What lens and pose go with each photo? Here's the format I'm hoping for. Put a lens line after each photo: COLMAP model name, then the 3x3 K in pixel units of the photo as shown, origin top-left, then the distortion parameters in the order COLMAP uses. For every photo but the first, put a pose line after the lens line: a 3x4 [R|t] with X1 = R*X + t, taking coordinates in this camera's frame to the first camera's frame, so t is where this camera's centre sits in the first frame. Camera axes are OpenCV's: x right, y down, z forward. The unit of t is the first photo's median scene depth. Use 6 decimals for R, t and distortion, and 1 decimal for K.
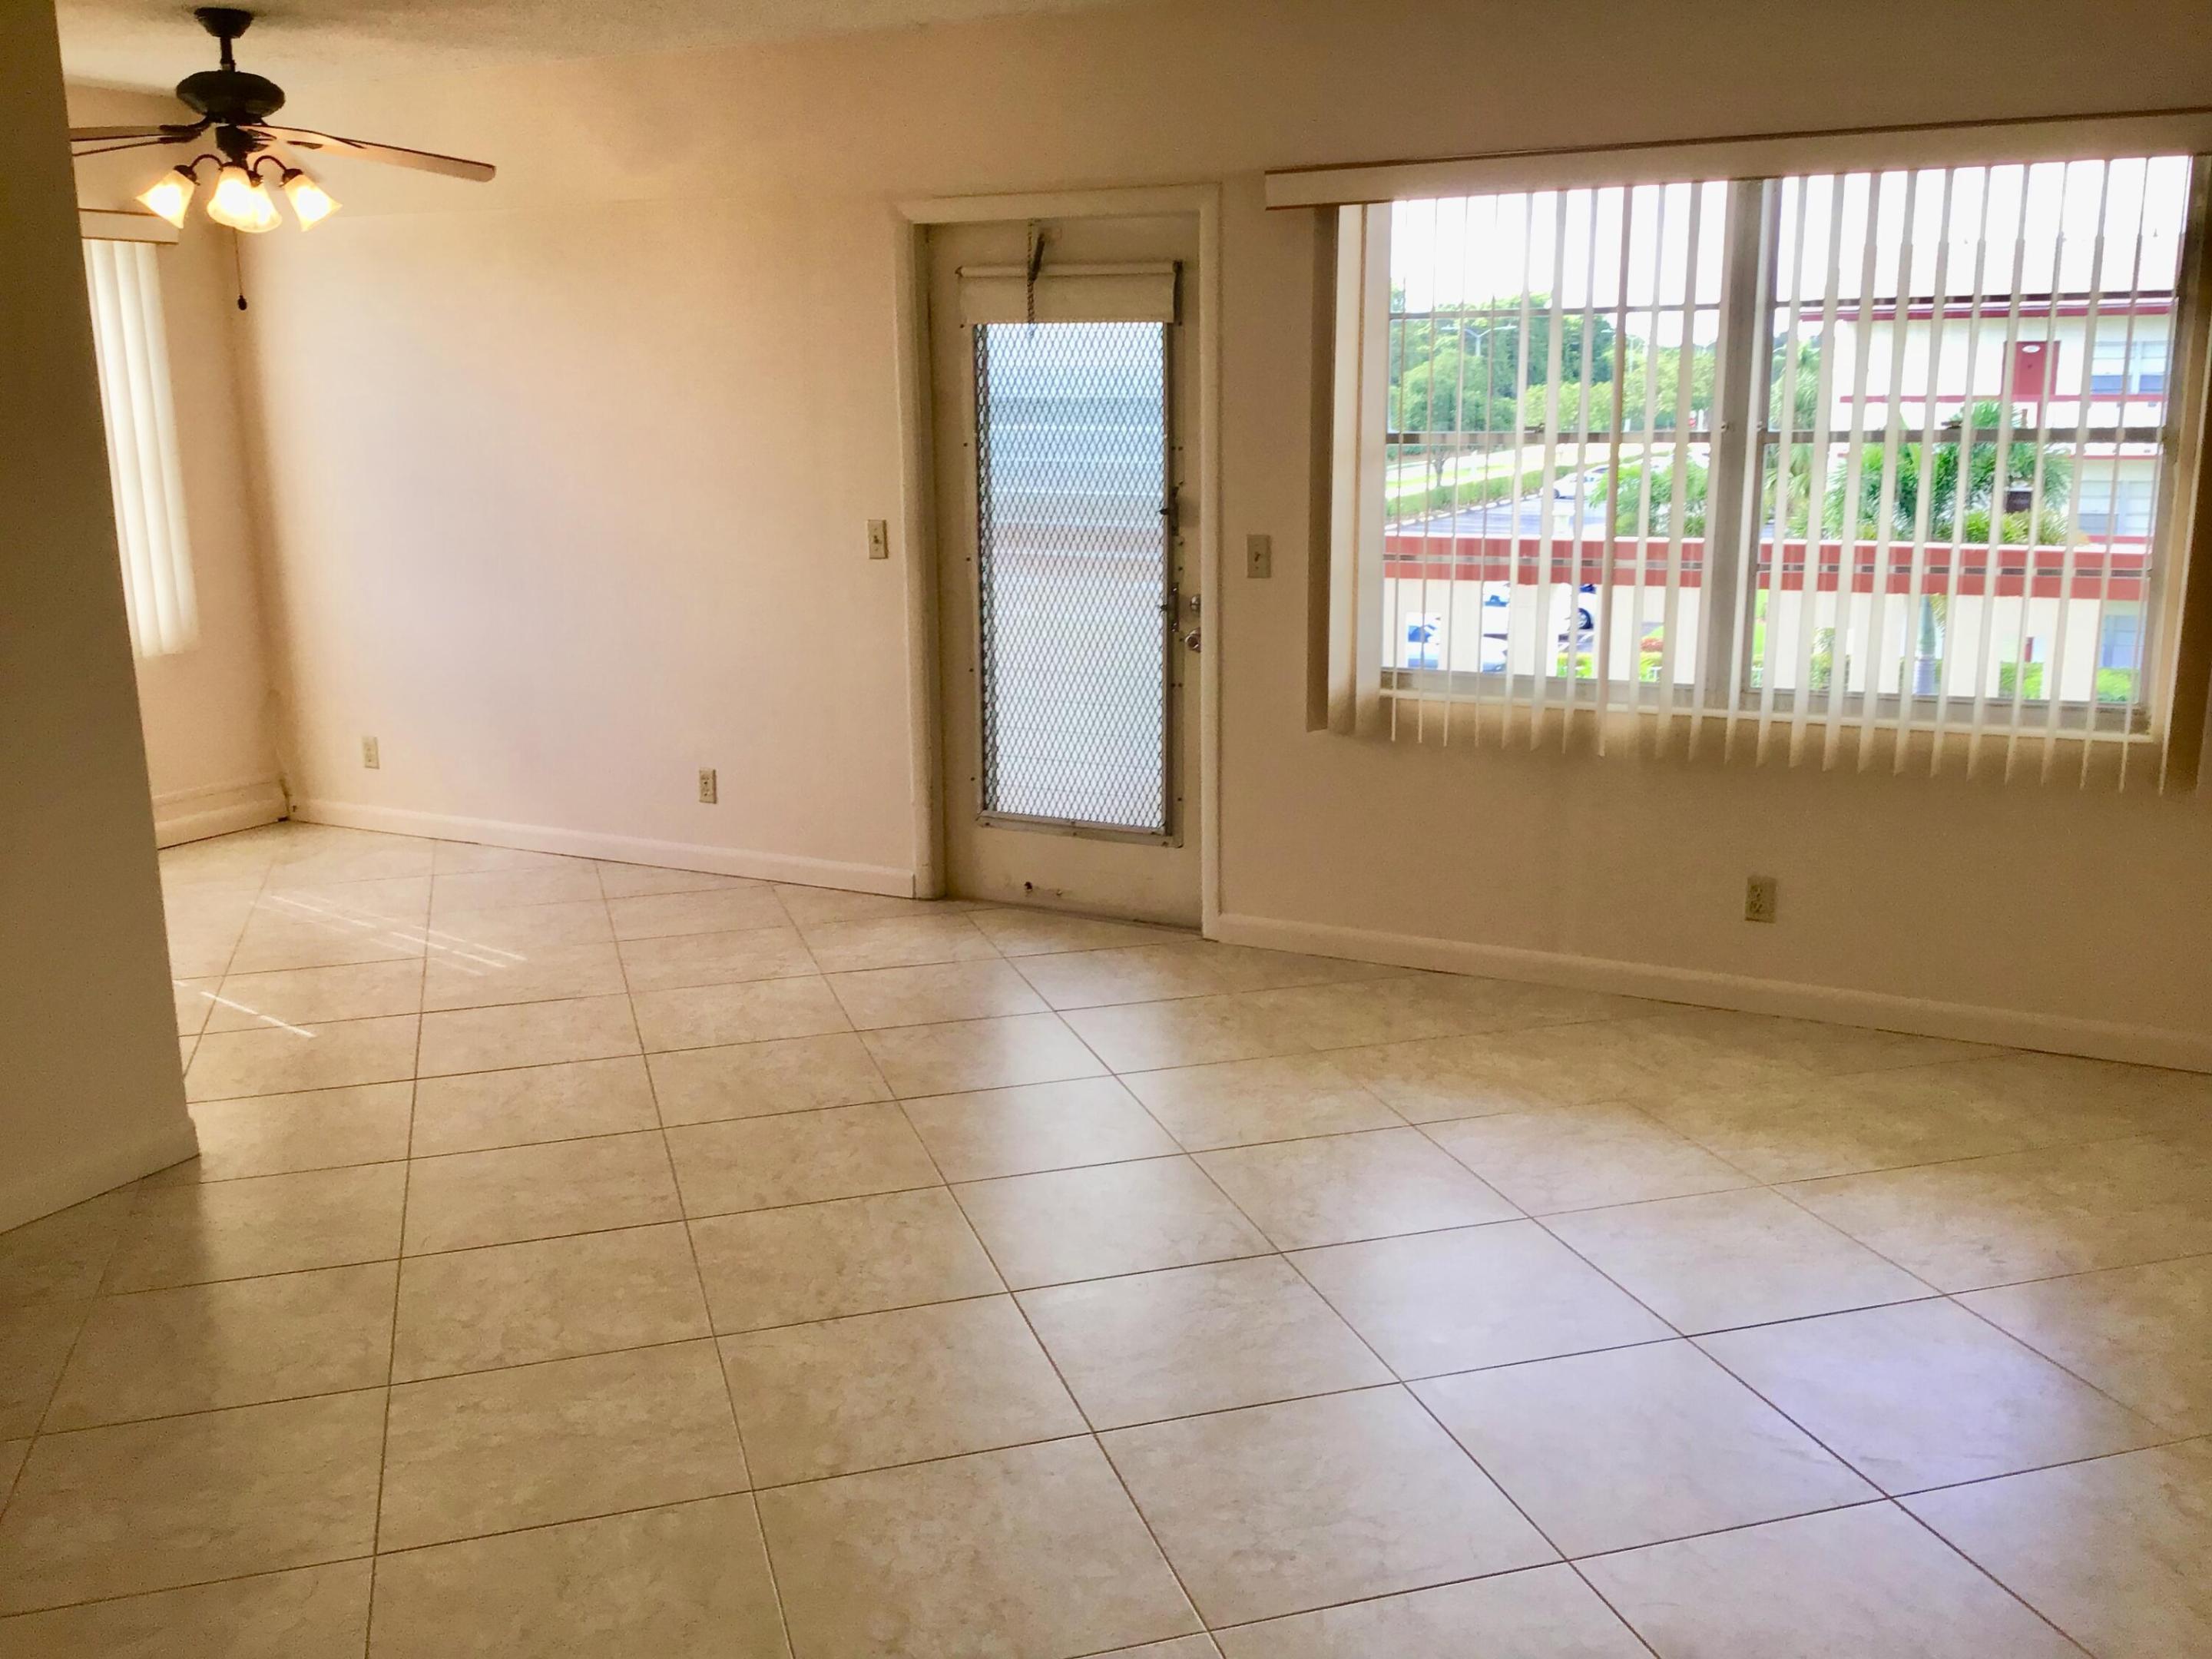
lens RADIAL K [[1991.5, 0, 1106.0], [0, 1991.5, 829.5], [0, 0, 1]] dist [0.132841, -0.226759]
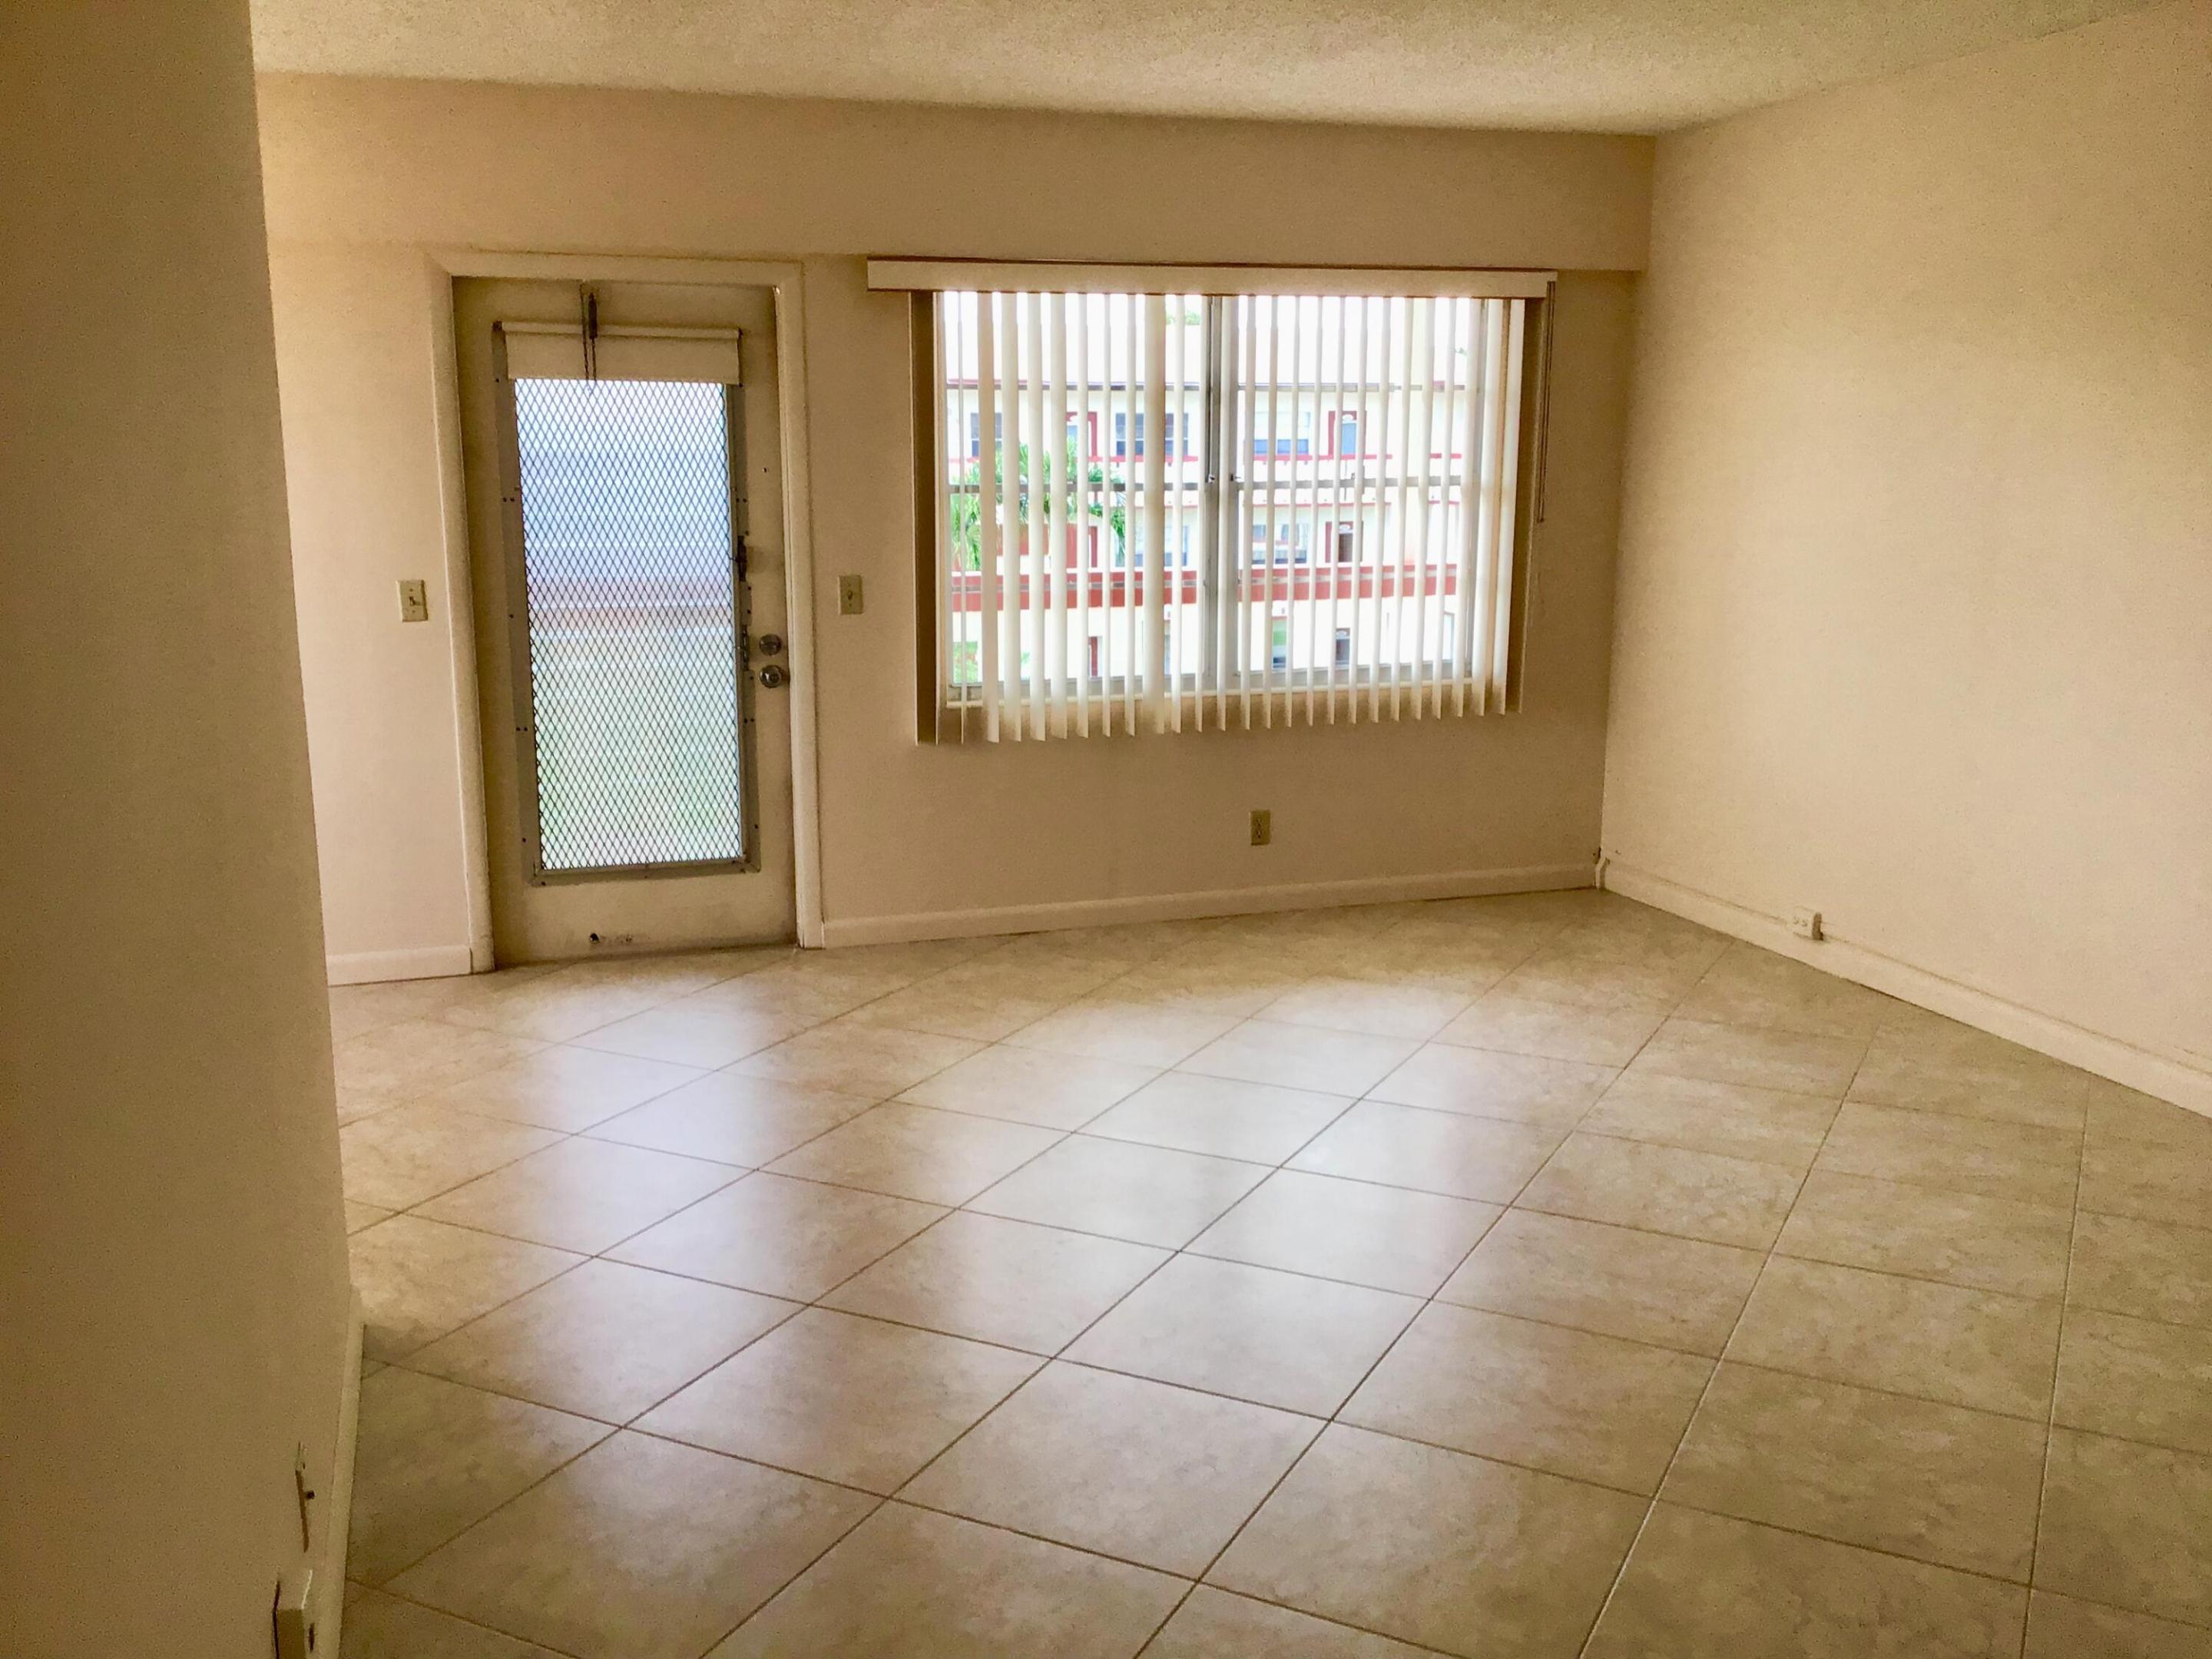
lens RADIAL K [[1991.5, 0, 1106.0], [0, 1991.5, 829.5], [0, 0, 1]] dist [0.132841, -0.226759]
pose [[0.700610, -0.132817, 0.701075, -0.619277], [0.152038, 0.987748, 0.035189, -0.024009], [-0.697159, 0.081936, 0.712219, 0.111034]]
